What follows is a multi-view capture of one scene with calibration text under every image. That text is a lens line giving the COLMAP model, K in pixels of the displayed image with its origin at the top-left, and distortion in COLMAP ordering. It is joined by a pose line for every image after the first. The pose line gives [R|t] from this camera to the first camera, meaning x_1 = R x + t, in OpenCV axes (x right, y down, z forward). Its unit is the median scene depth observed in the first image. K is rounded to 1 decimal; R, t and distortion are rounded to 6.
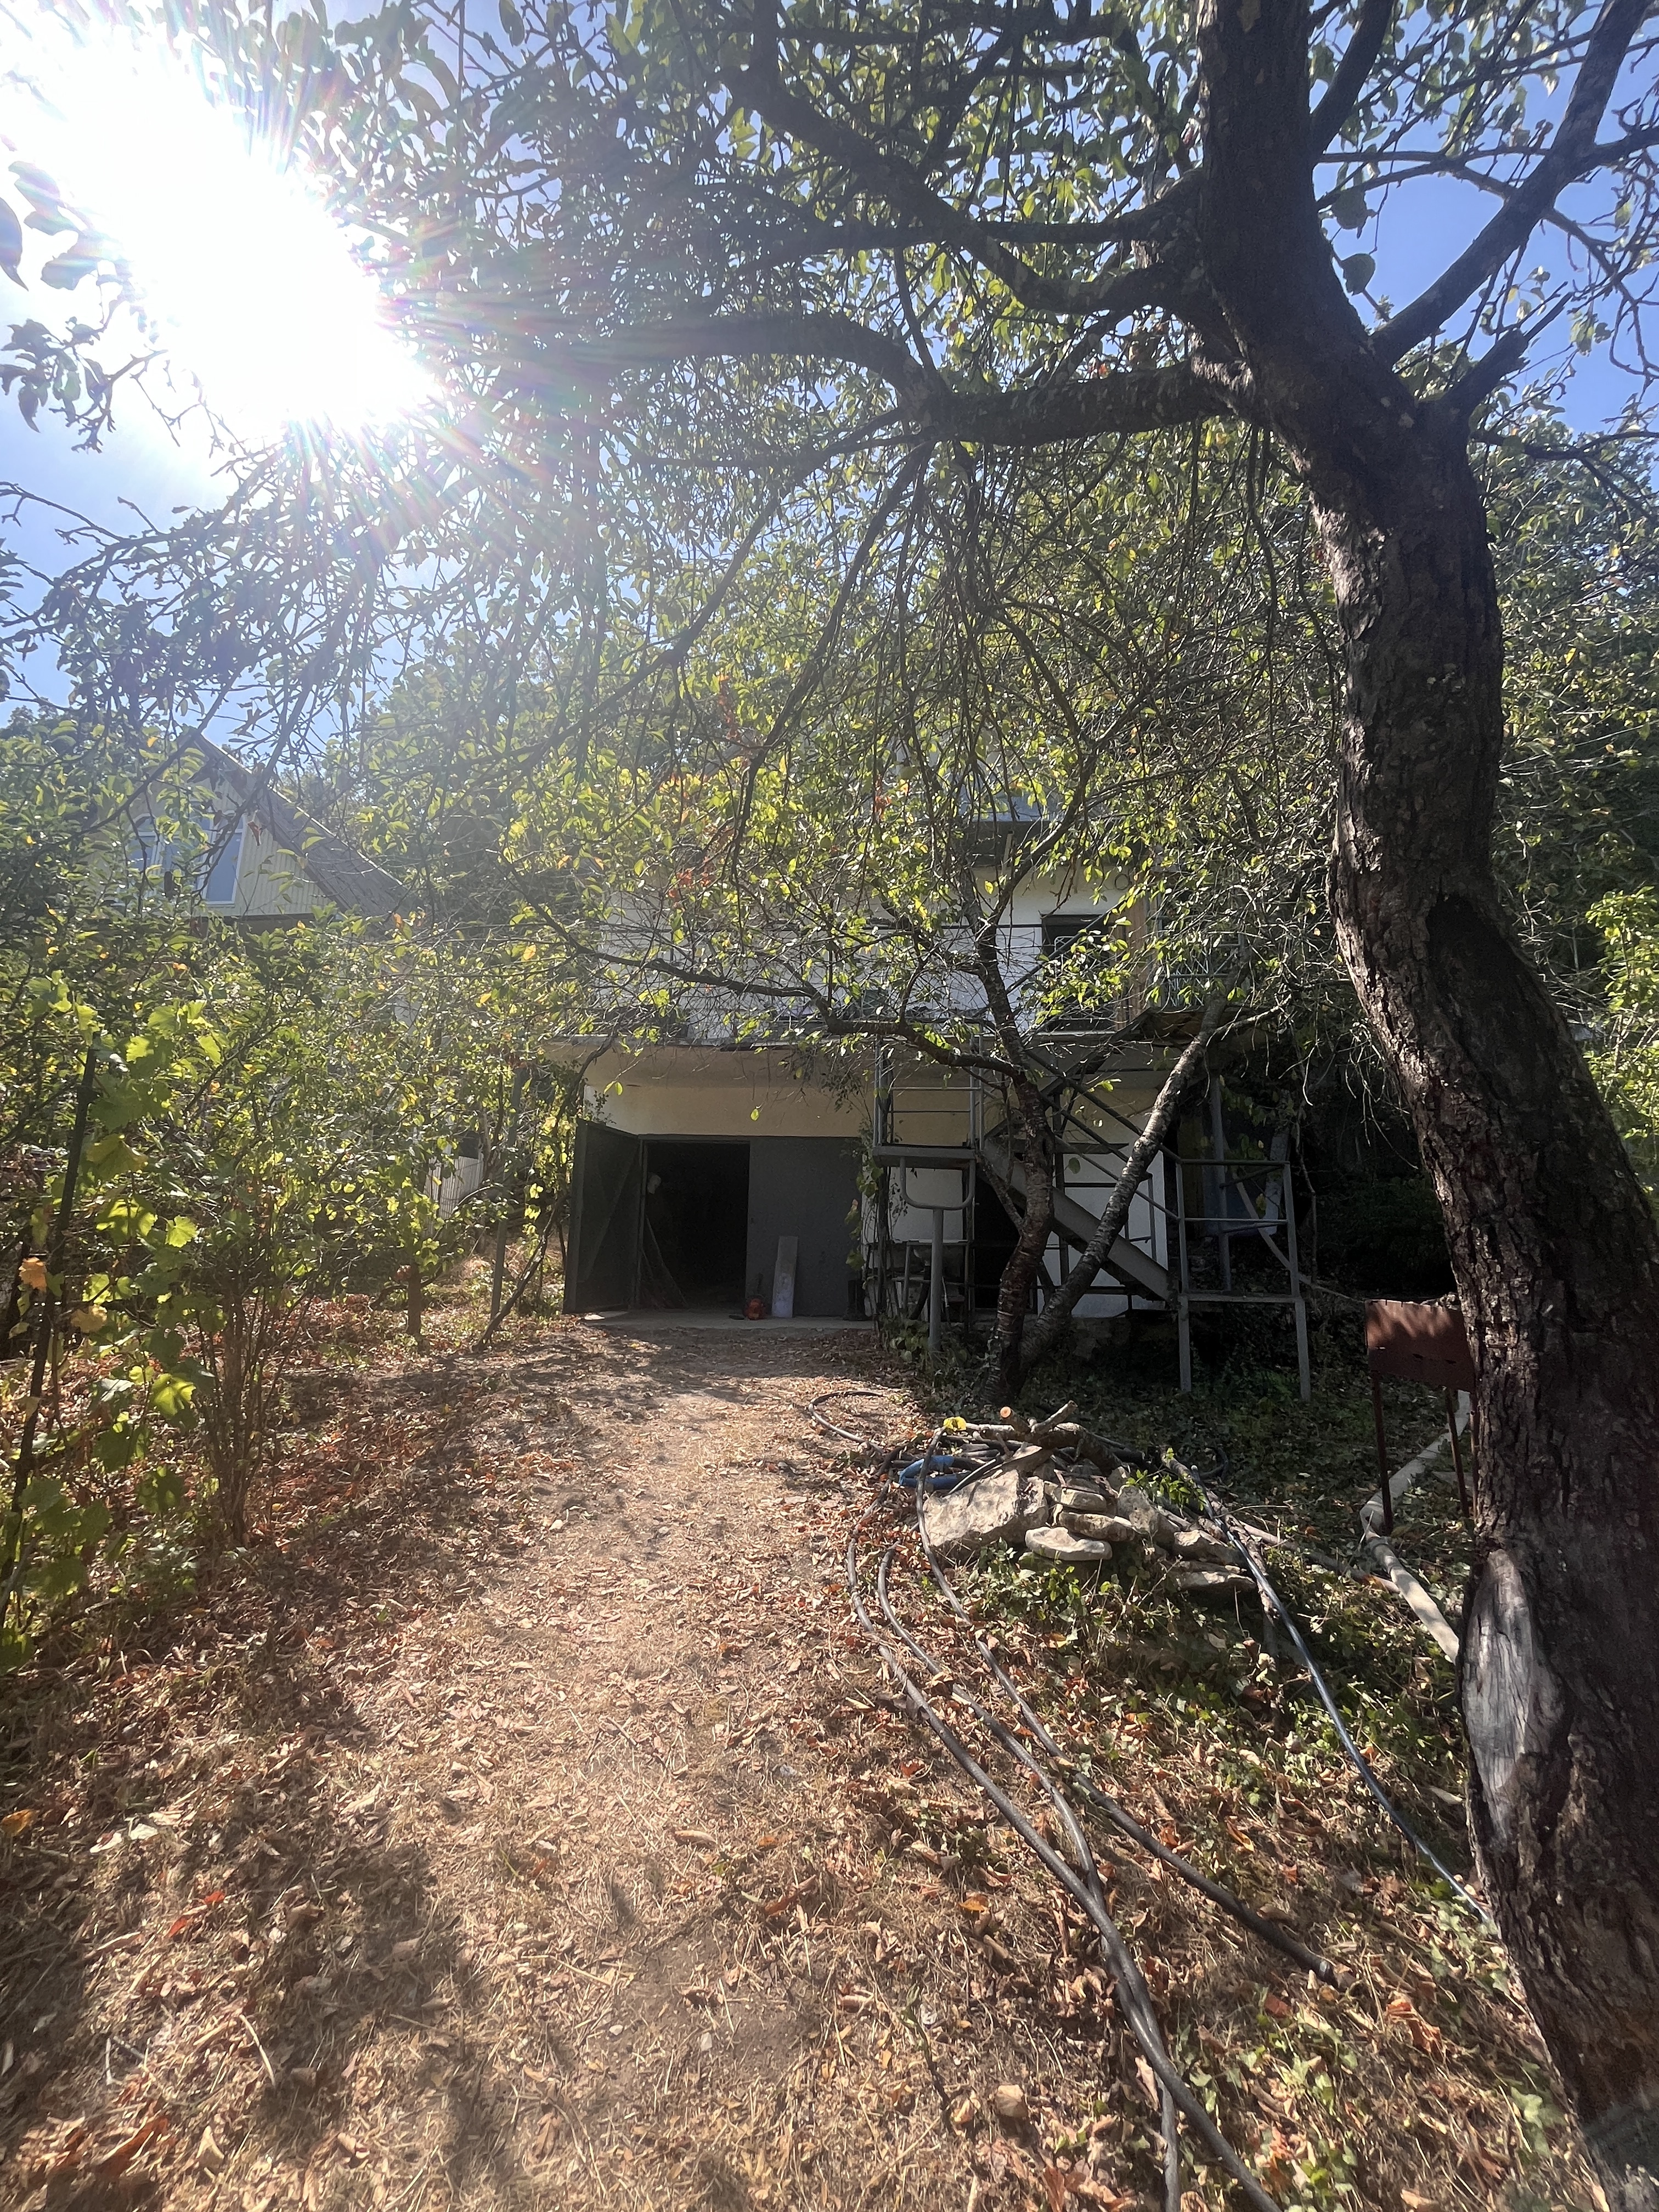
lens RADIAL K [[898.4, 0, 829.5], [0, 898.4, 1106.0], [0, 0, 1]] dist [0.000718, 0.000196]
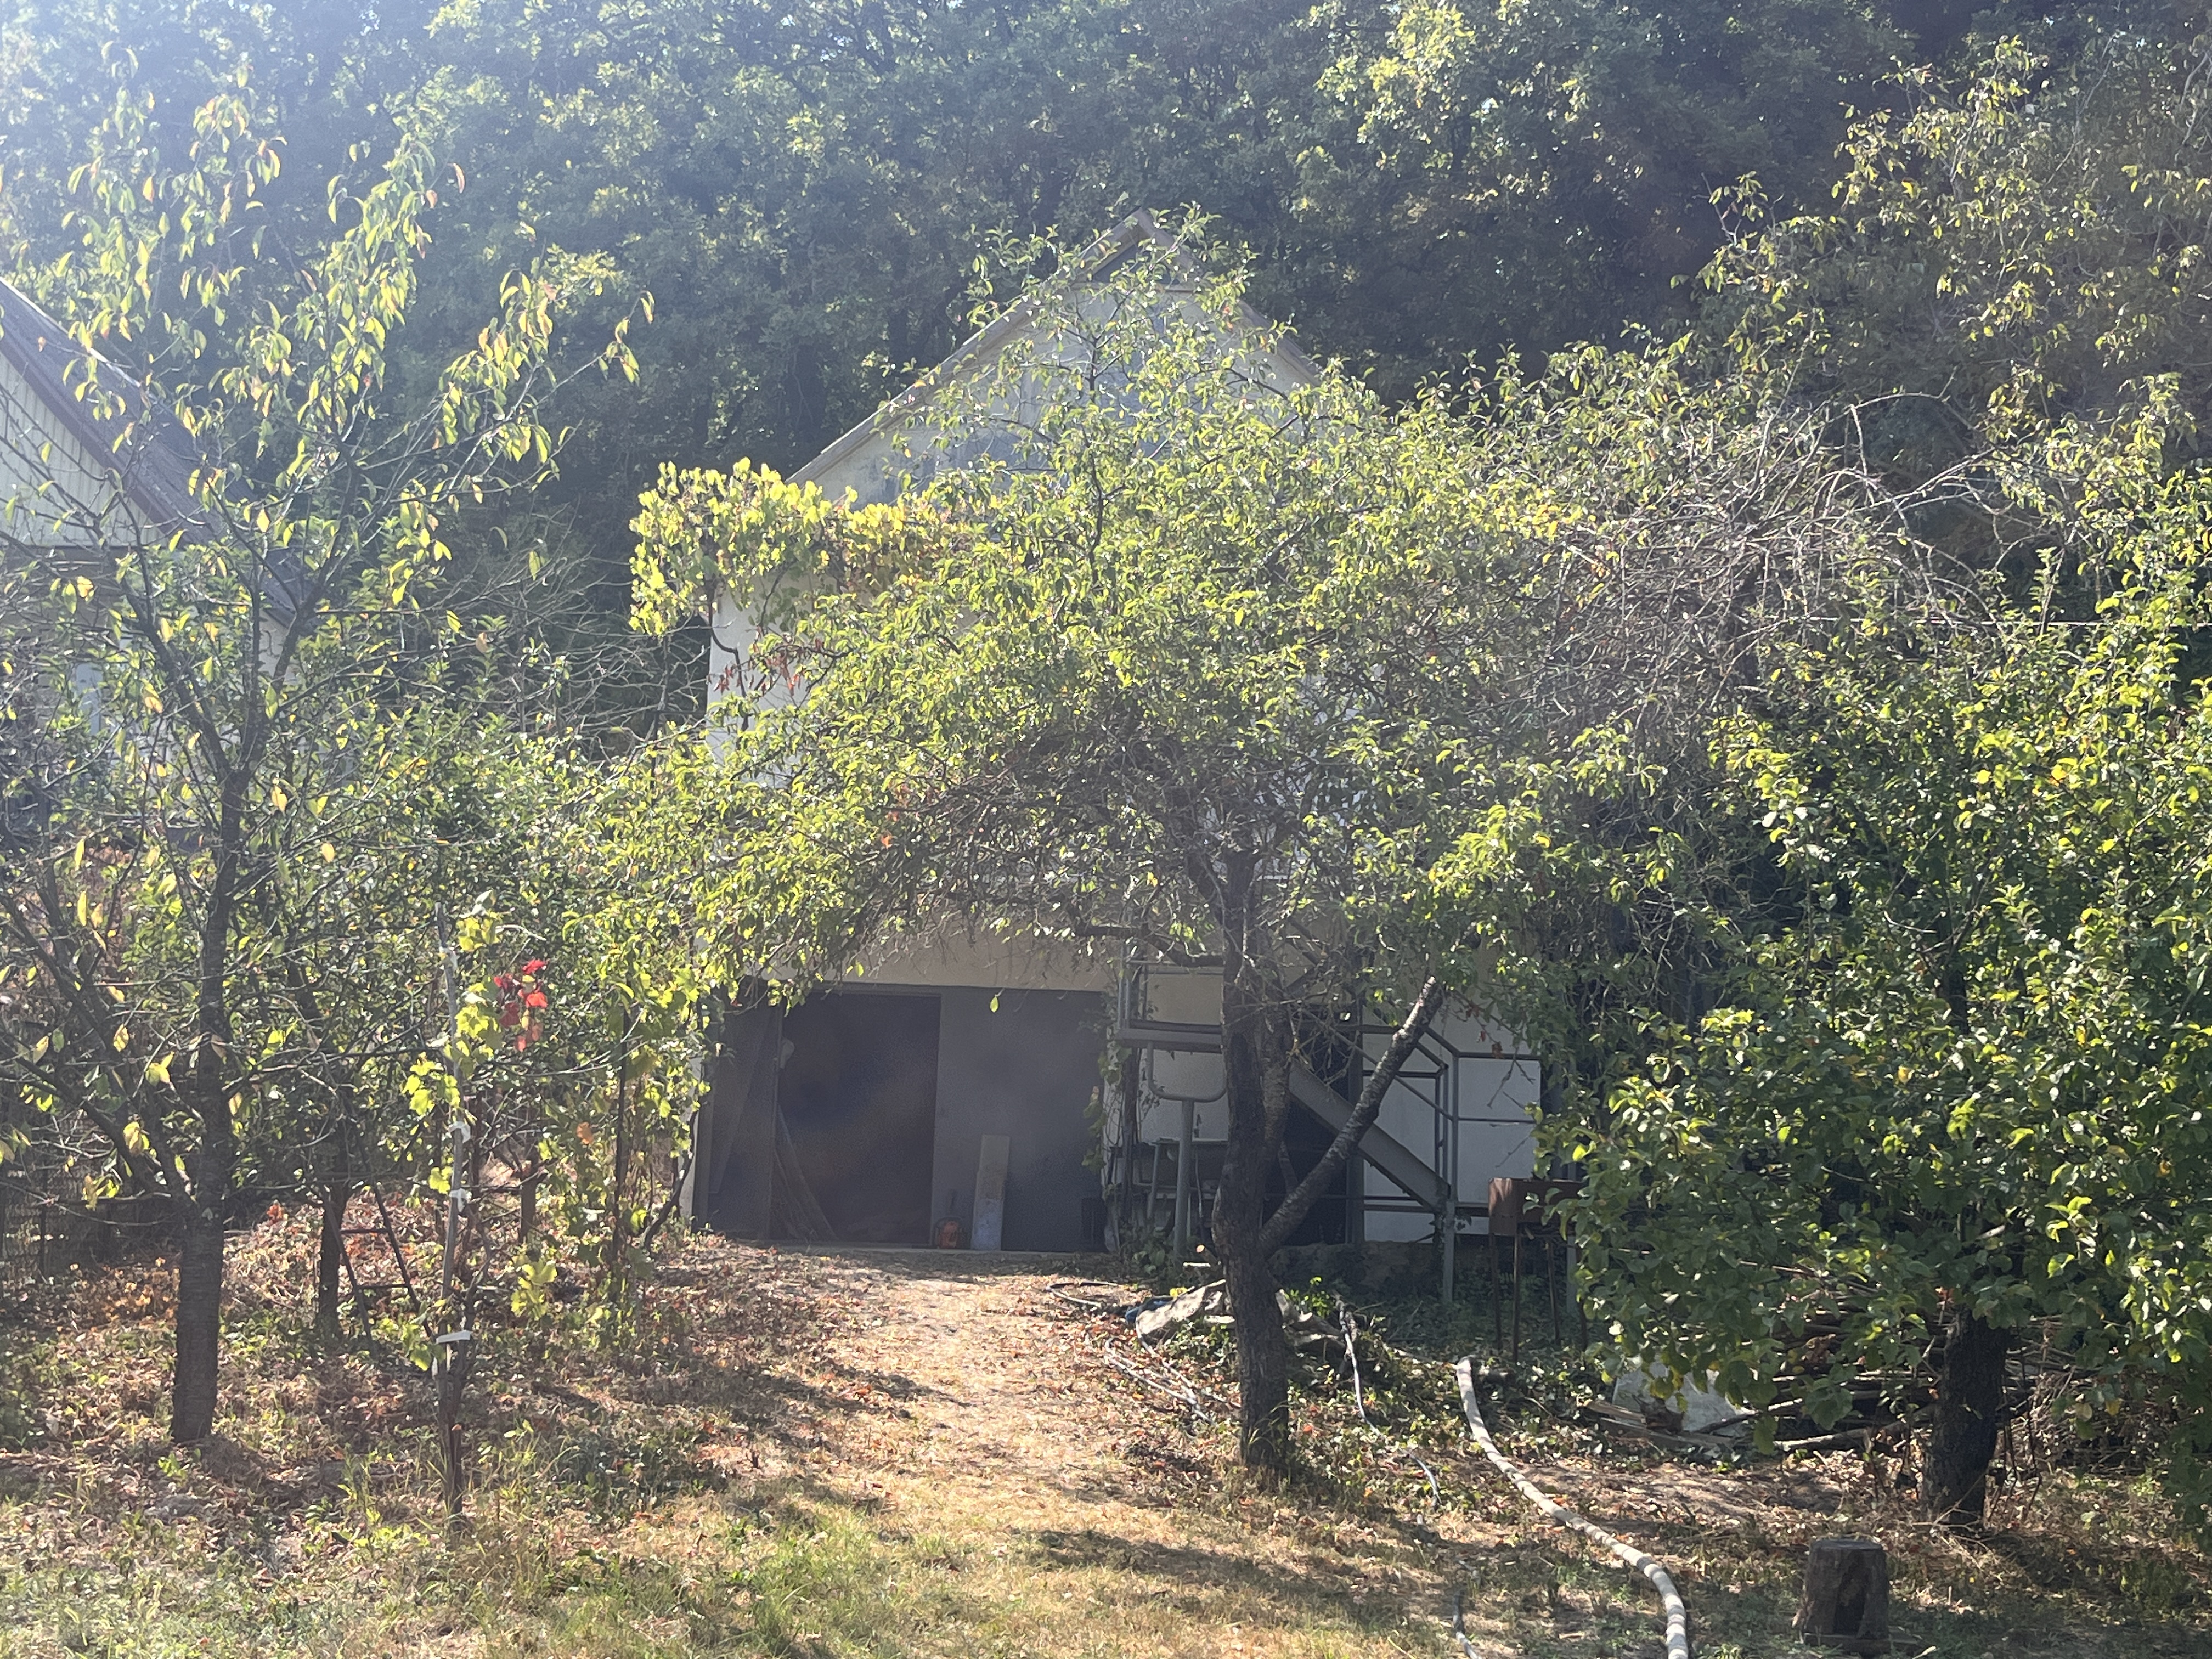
lens RADIAL K [[2820.0, 0, 1106.0], [0, 2820.0, 829.5], [0, 0, 1]] dist [0.005915, -0.038647]
pose [[0.999056, 0.030627, 0.030800, -0.056208], [-0.031256, 0.999308, 0.020146, -0.211113], [-0.030161, -0.021090, 0.999323, -1.814618]]
